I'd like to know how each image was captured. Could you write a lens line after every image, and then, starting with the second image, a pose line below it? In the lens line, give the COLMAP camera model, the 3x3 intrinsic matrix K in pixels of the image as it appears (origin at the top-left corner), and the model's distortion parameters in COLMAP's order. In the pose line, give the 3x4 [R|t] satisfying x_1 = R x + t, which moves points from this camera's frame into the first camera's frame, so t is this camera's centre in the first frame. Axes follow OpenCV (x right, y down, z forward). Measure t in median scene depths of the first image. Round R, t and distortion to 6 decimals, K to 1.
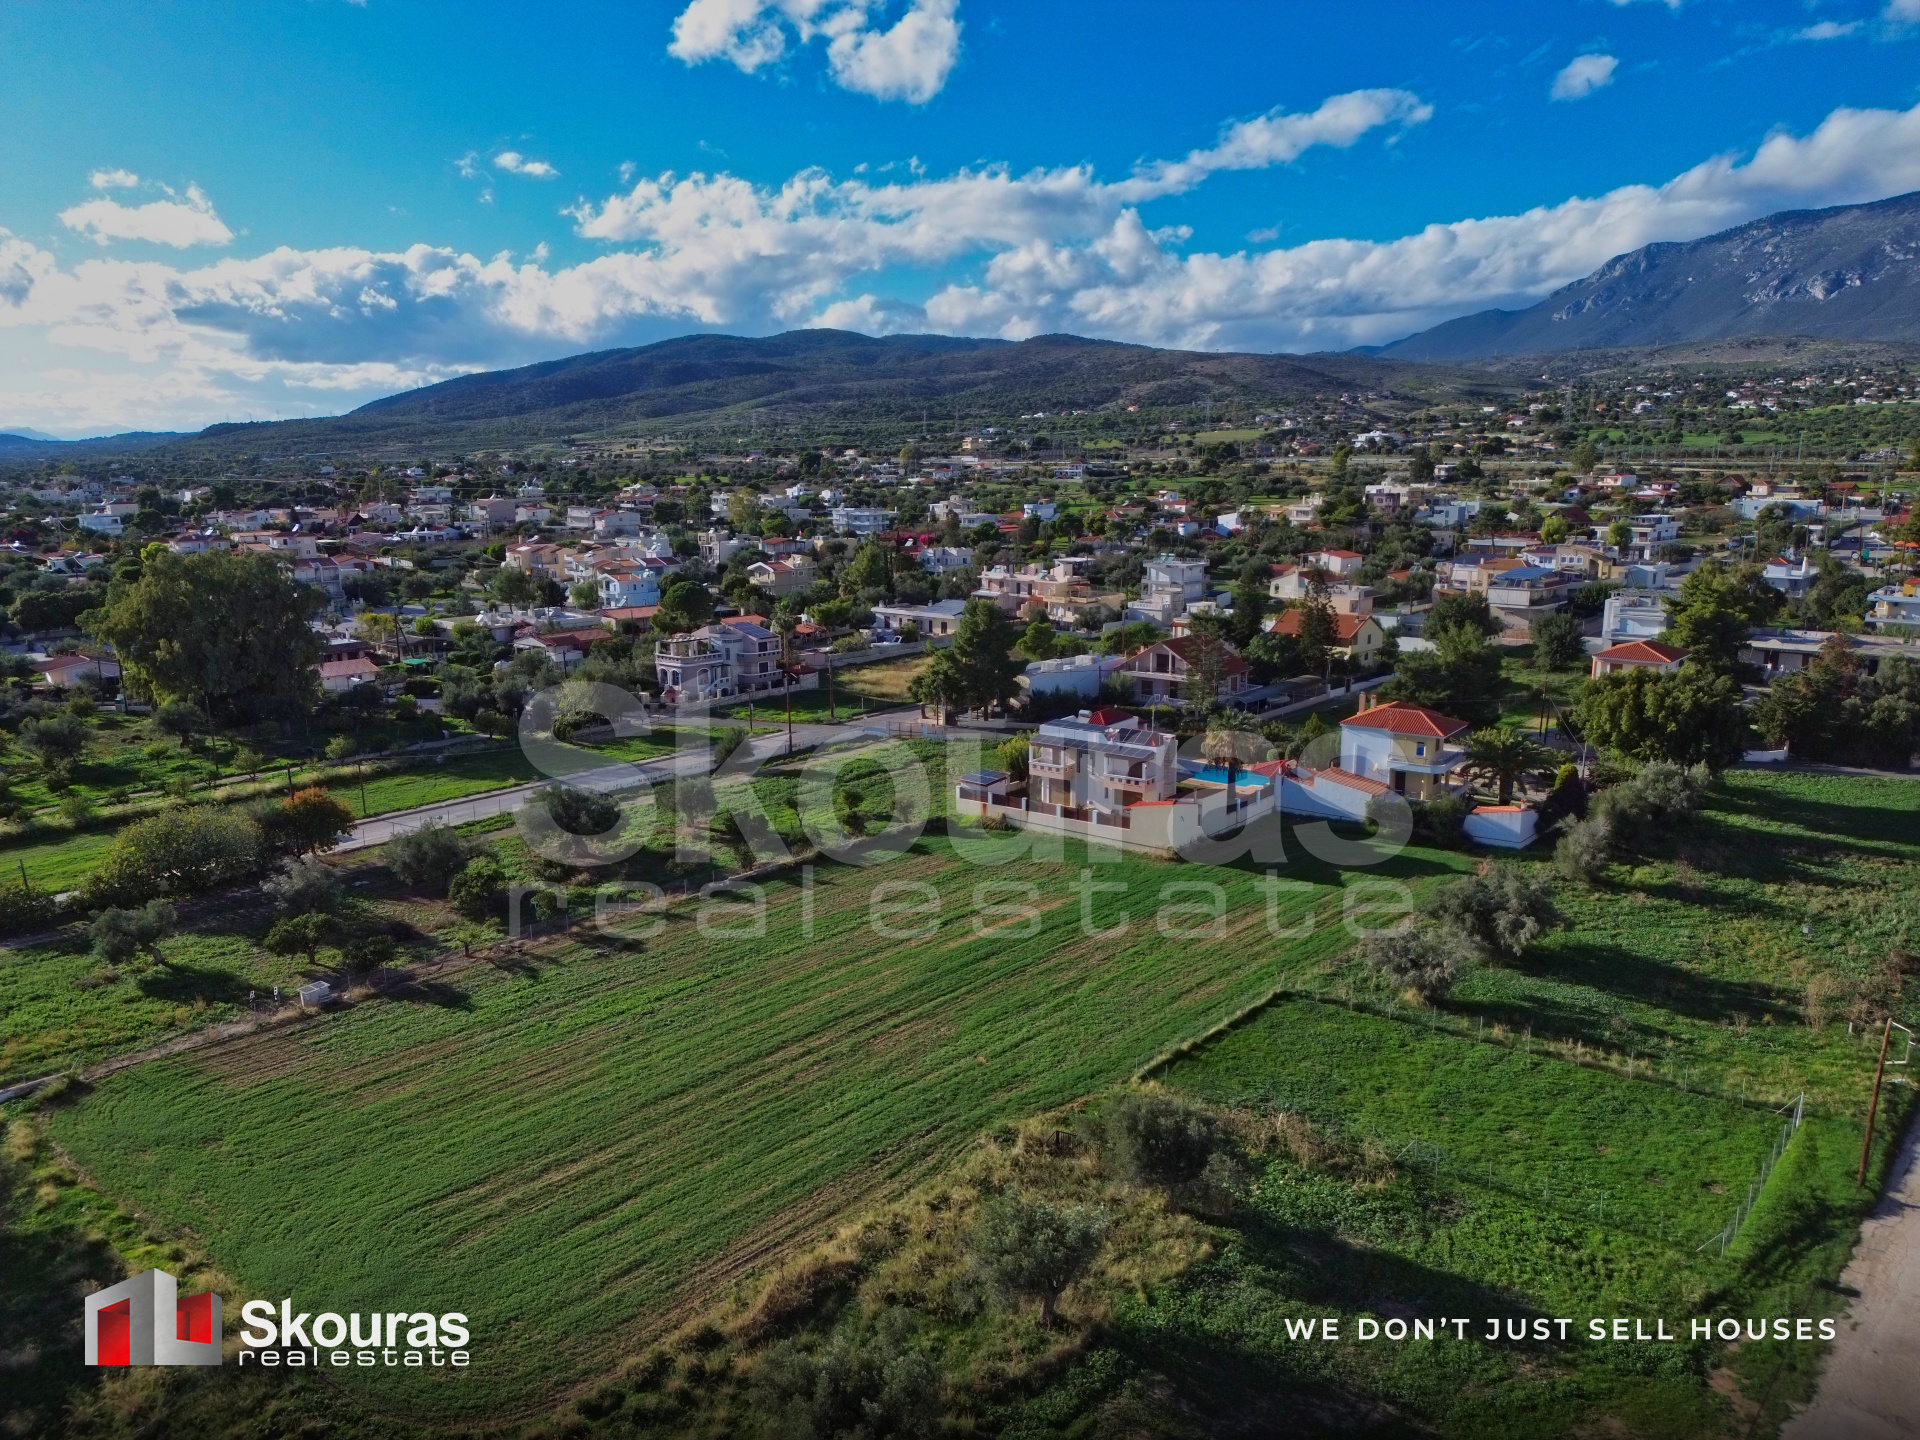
lens RADIAL K [[1331.0, 0, 950.4], [0, 1331.0, 731.9], [0, 0, 1]] dist [0.079034, -0.079937]
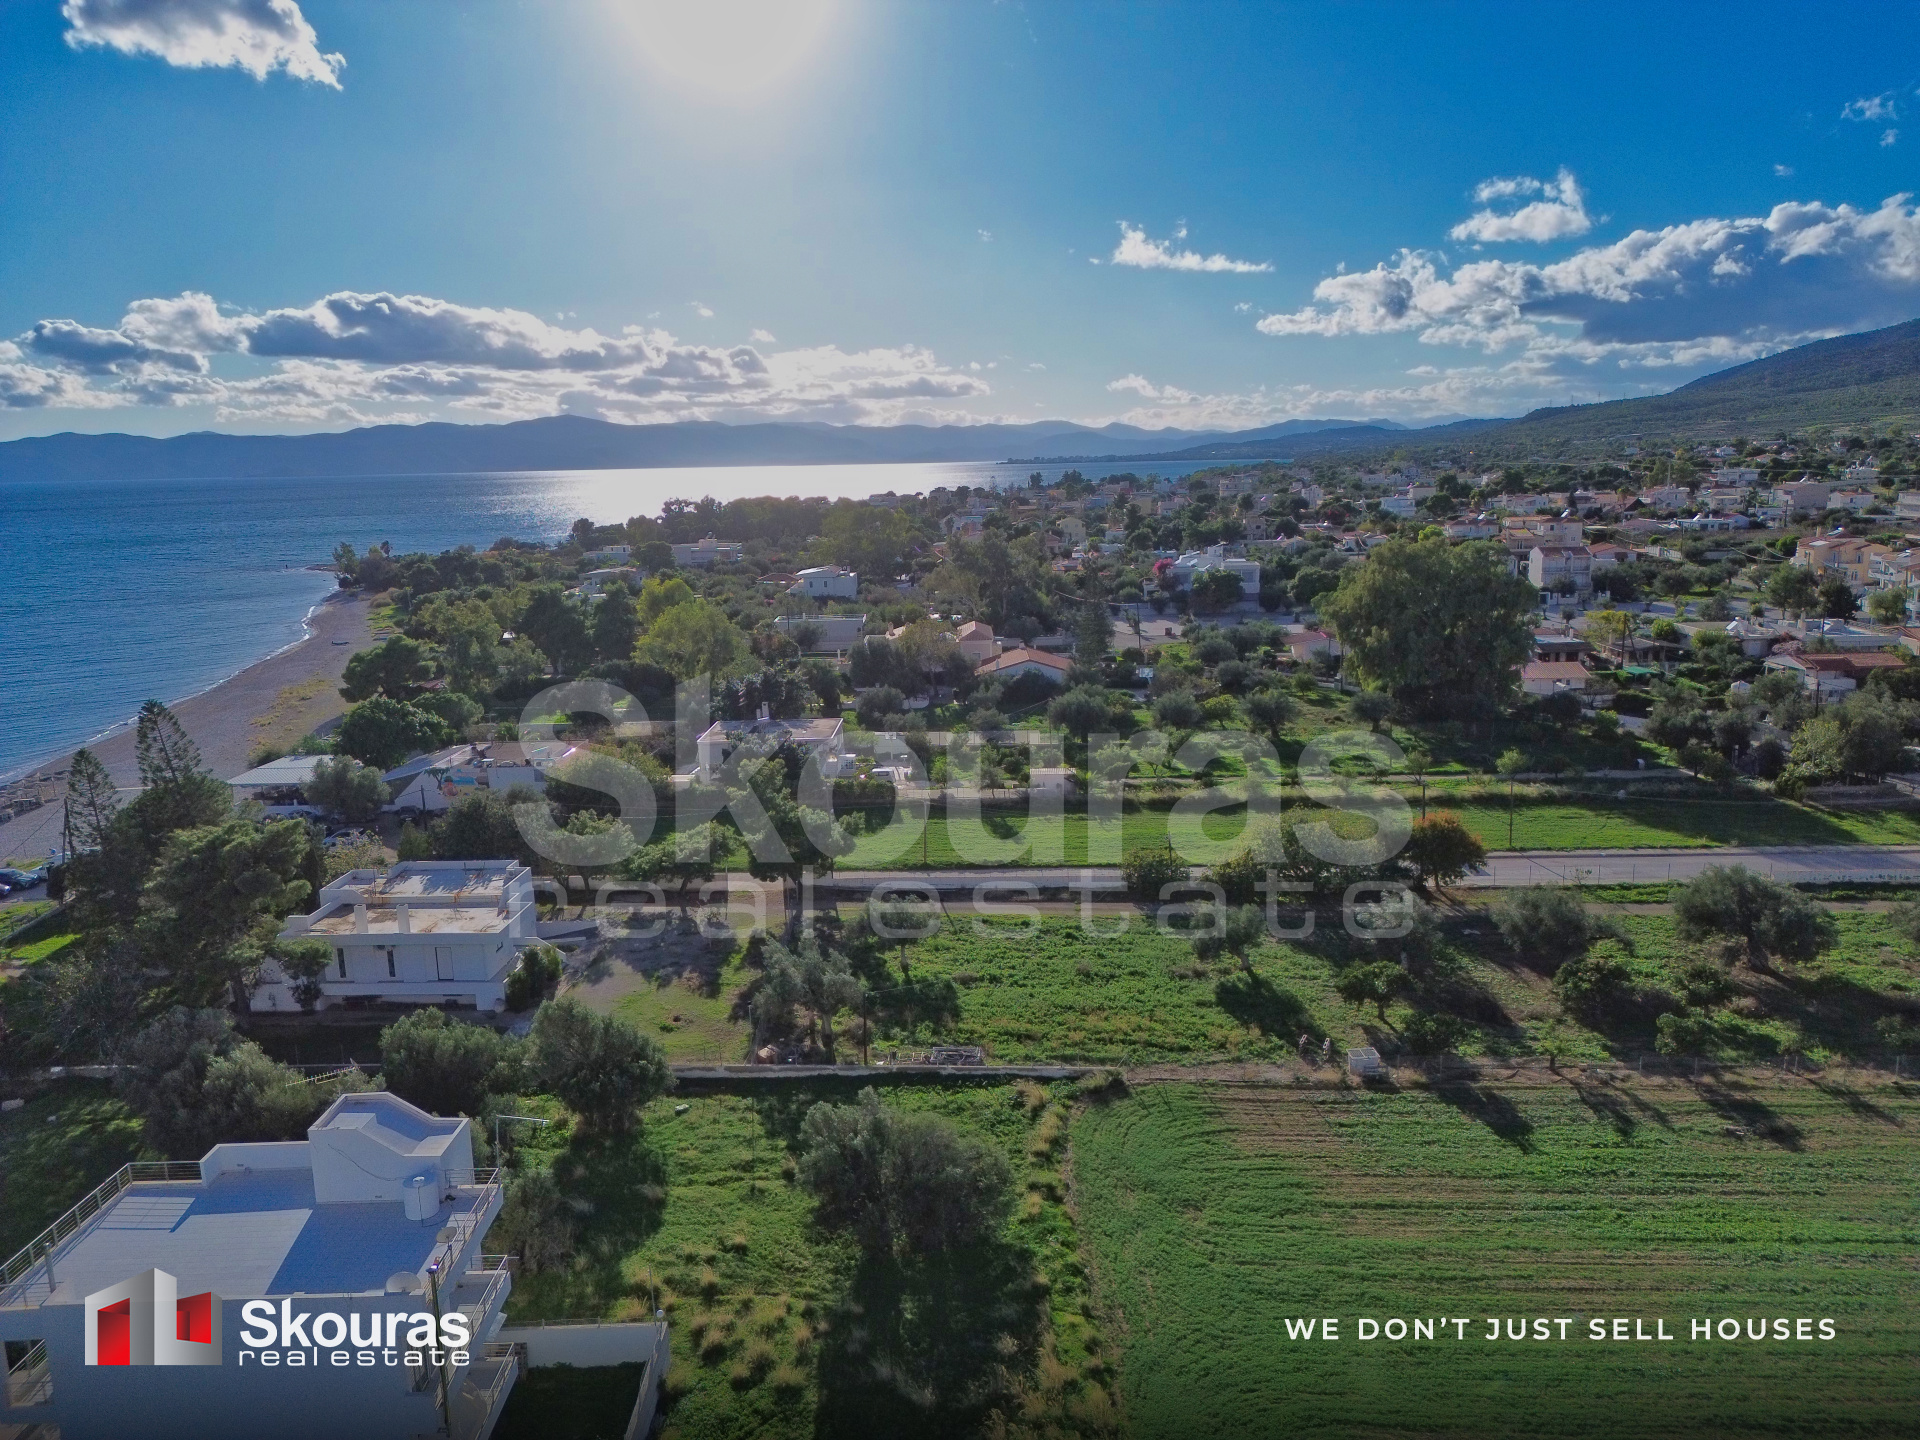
lens RADIAL K [[1345.5, 0, 962.0], [0, 1345.5, 723.4], [0, 0, 1]] dist [0.065488, -0.062835]
pose [[0.639699, 0.141217, -0.755541, -0.000614], [-0.137200, 0.988170, 0.068533, -0.013779], [0.756281, 0.059819, 0.651507, 0.062499]]
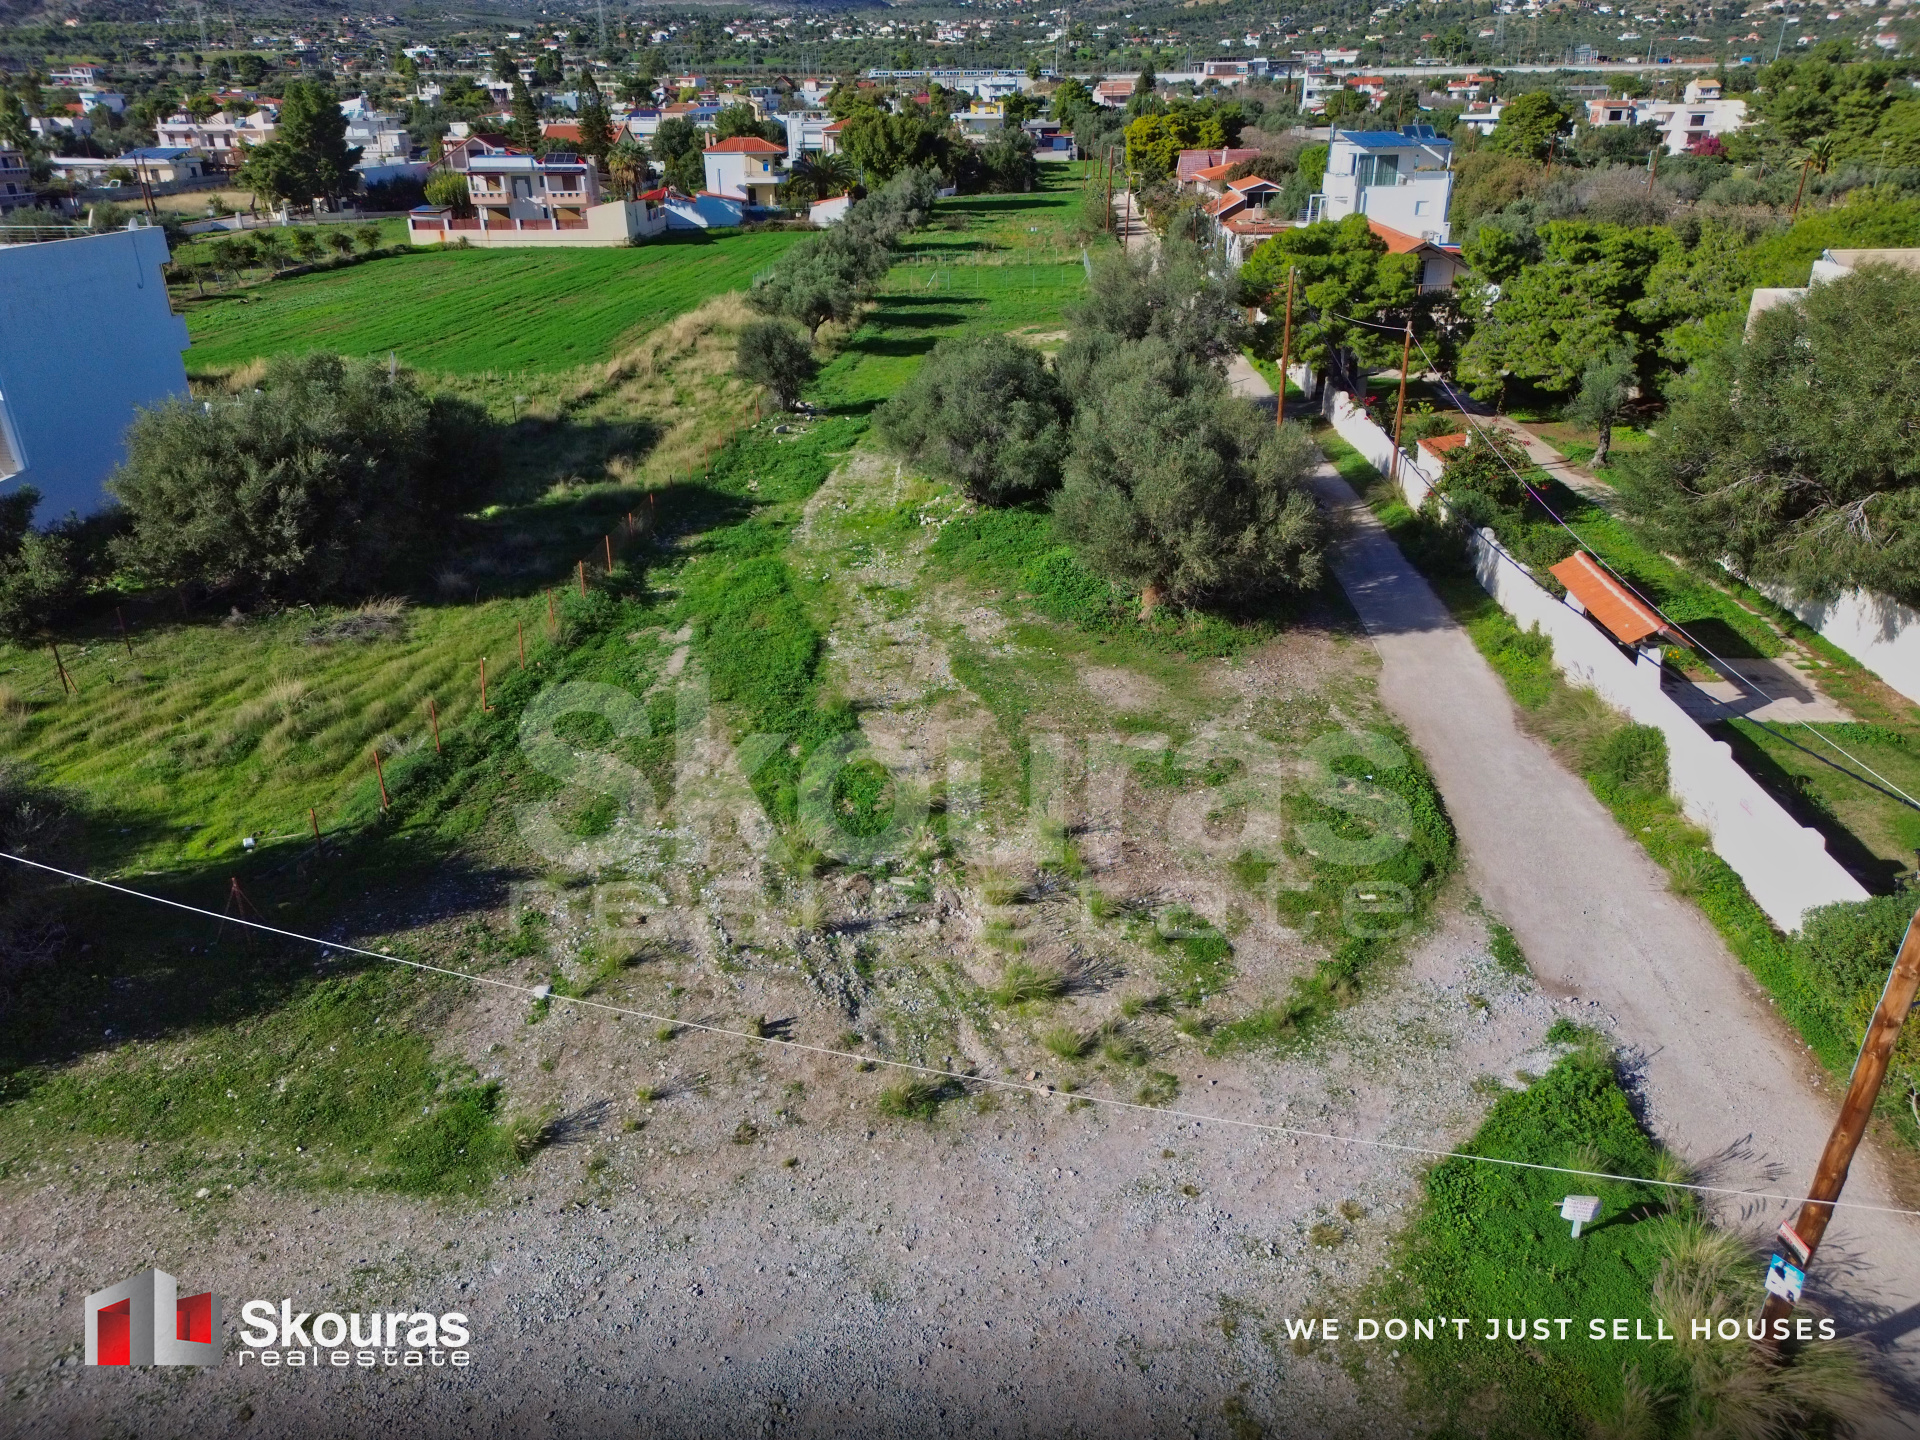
lens RADIAL K [[1345.5, 0, 962.0], [0, 1345.5, 723.4], [0, 0, 1]] dist [0.065488, -0.062835]
pose [[0.780617, -0.260010, 0.568359, -0.168637], [0.128823, 0.956769, 0.260764, 0.089193], [-0.611590, -0.130339, 0.780365, -0.101902]]
